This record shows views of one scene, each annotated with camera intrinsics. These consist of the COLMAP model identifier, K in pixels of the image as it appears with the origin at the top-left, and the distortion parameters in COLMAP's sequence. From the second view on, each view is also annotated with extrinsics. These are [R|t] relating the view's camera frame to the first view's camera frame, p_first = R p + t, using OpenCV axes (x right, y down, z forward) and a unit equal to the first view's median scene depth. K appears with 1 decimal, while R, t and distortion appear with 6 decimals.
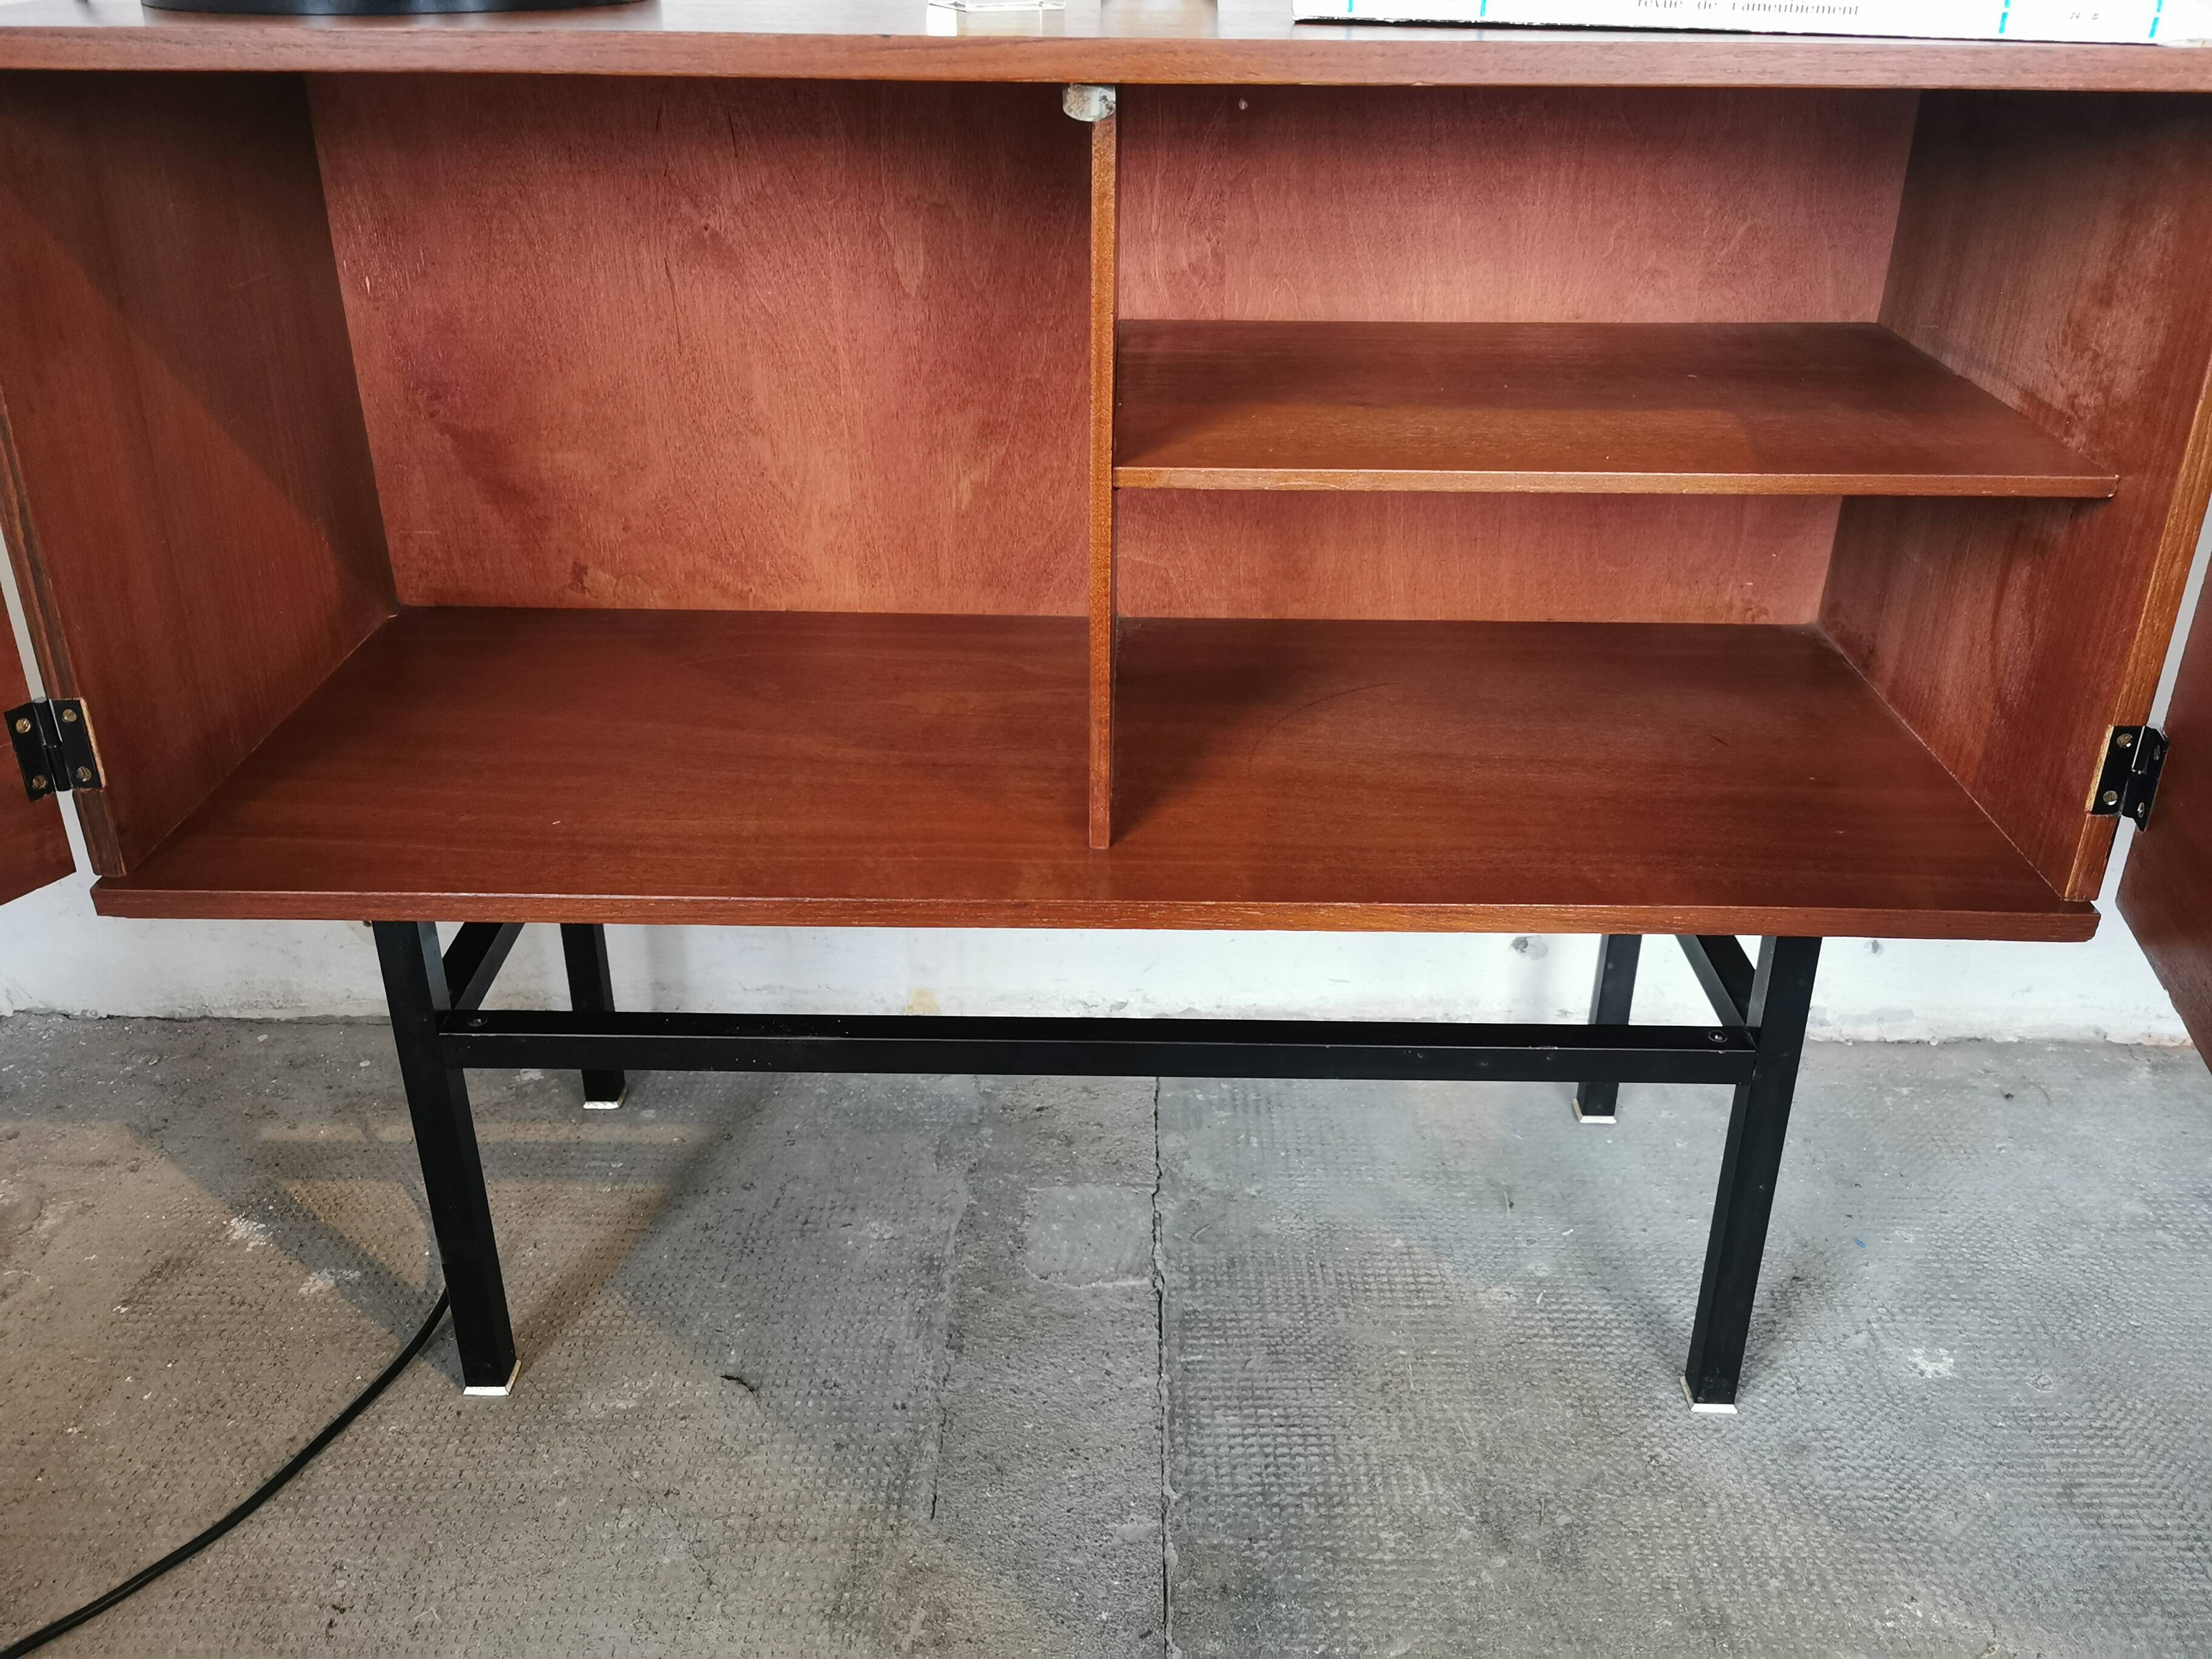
lens RADIAL K [[1864.9, 0, 1118.8], [0, 1864.9, 785.6], [0, 0, 1]] dist [0.059315, -0.085582]
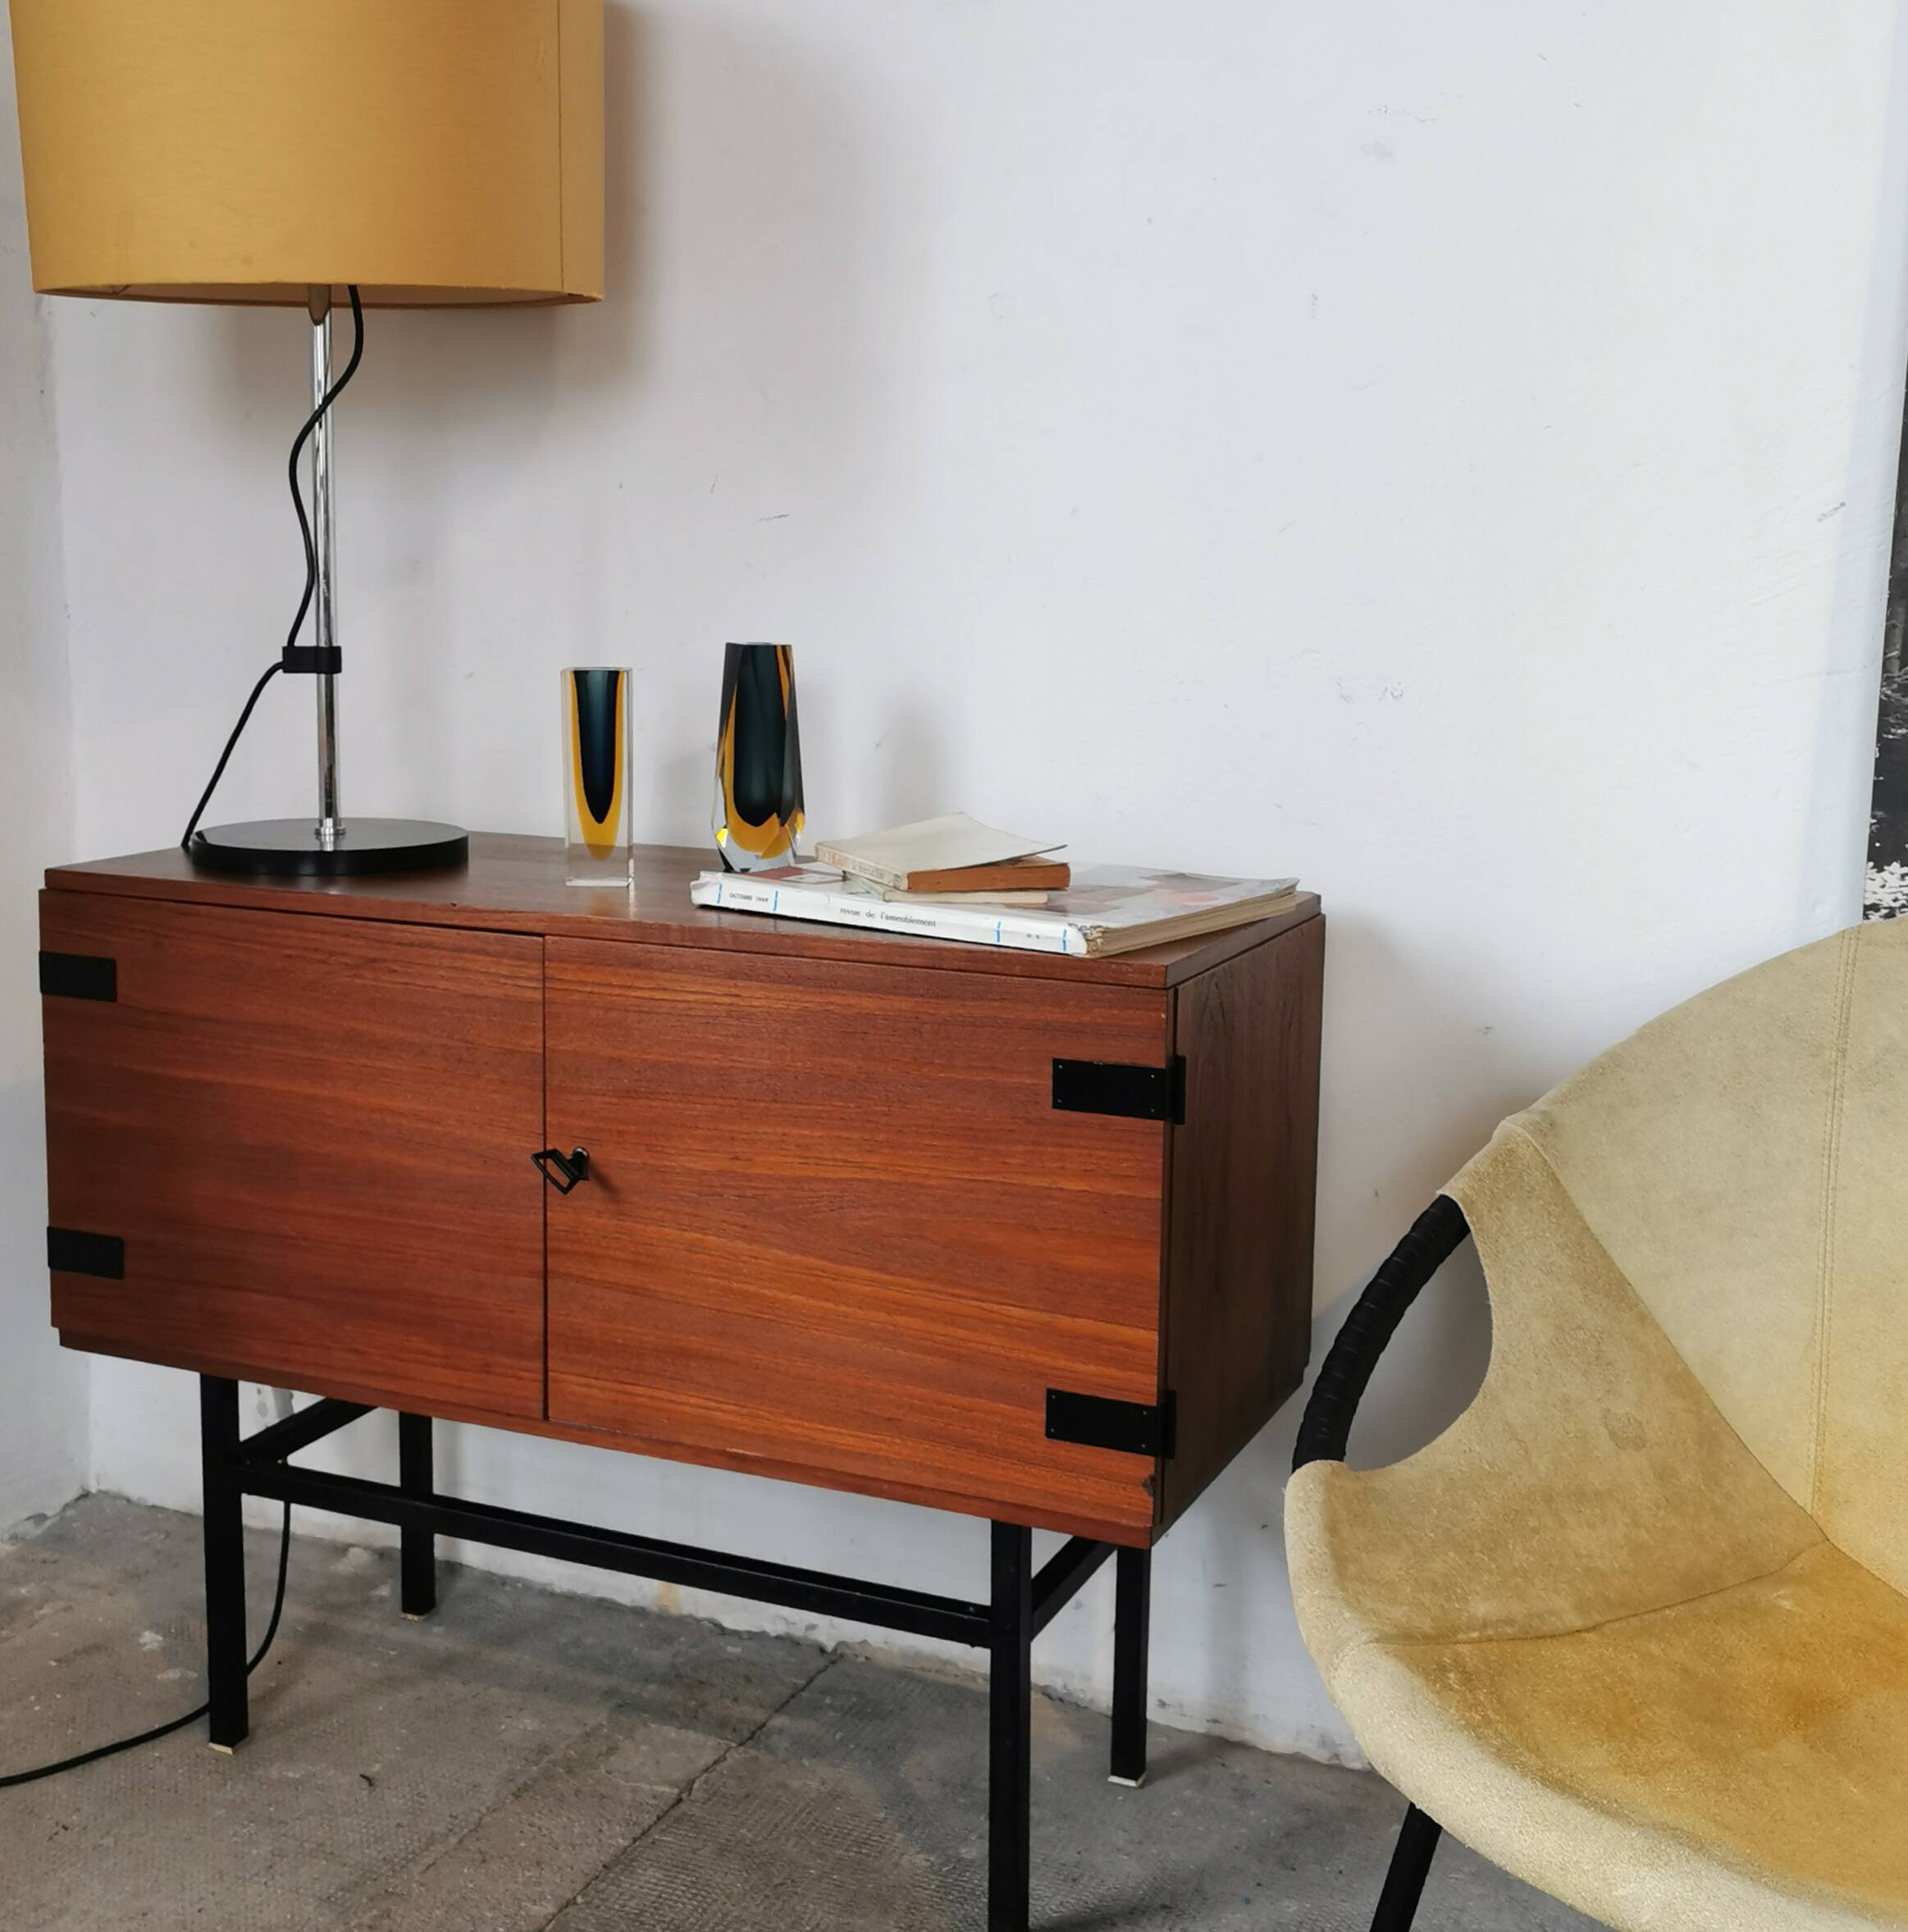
lens RADIAL K [[2474.1, 0, 915.6], [0, 2474.1, 864.0], [0, 0, 1]] dist [0.037130, 0.000000]
pose [[0.915334, 0.056299, -0.398740, 0.831371], [-0.184104, 0.939145, -0.290023, 0.133027], [0.358146, 0.338877, 0.869996, -0.667332]]
